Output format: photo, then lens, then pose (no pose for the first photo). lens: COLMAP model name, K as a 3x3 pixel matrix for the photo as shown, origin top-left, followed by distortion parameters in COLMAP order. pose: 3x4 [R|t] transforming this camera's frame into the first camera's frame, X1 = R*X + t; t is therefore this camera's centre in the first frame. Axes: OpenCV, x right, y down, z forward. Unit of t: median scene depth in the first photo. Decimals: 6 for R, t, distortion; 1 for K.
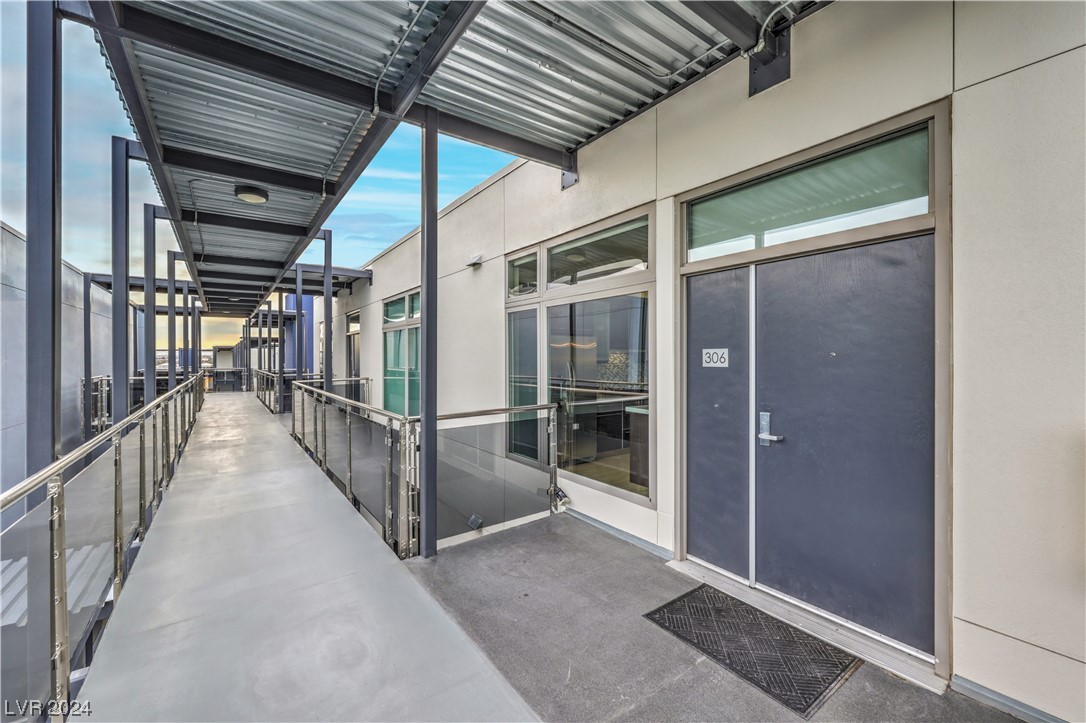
lens RADIAL K [[444.3, 0, 543.1], [0, 444.3, 359.7], [0, 0, 1]] dist [-0.002734, -0.001035]
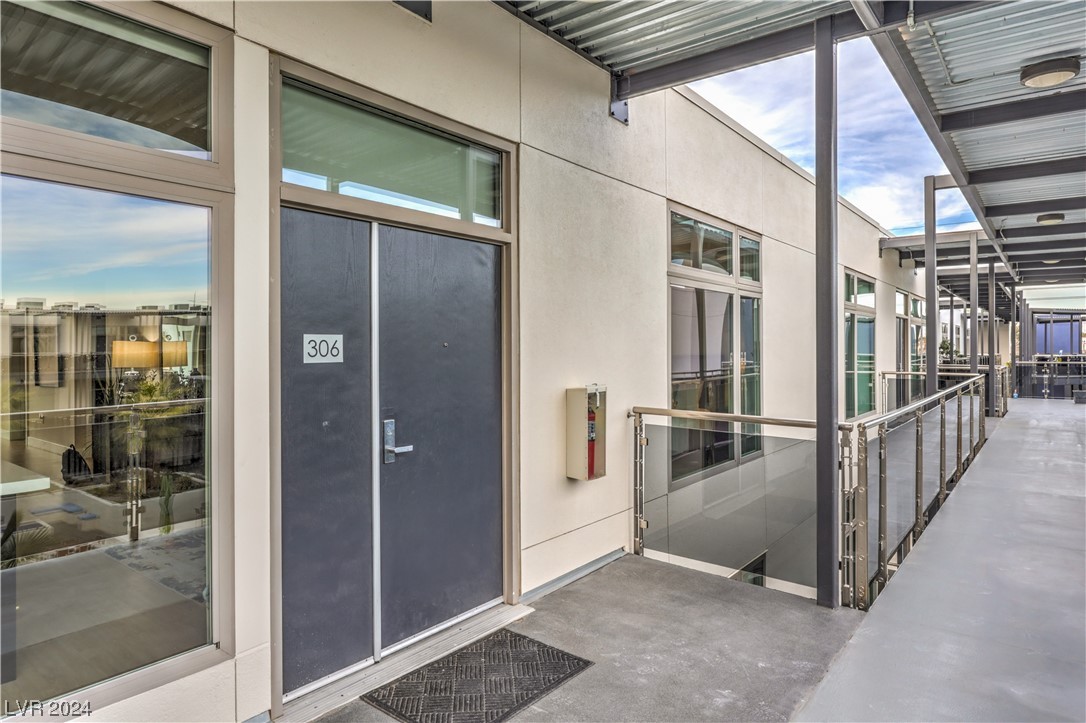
lens RADIAL K [[652.7, 0, 542.5], [0, 652.7, 353.3], [0, 0, 1]] dist [0.001687, -0.000392]
pose [[-0.276054, 0.001797, 0.961141, -0.642907], [0.013045, 0.999913, 0.001877, 0.005334], [-0.961054, 0.013056, -0.276053, 1.029453]]
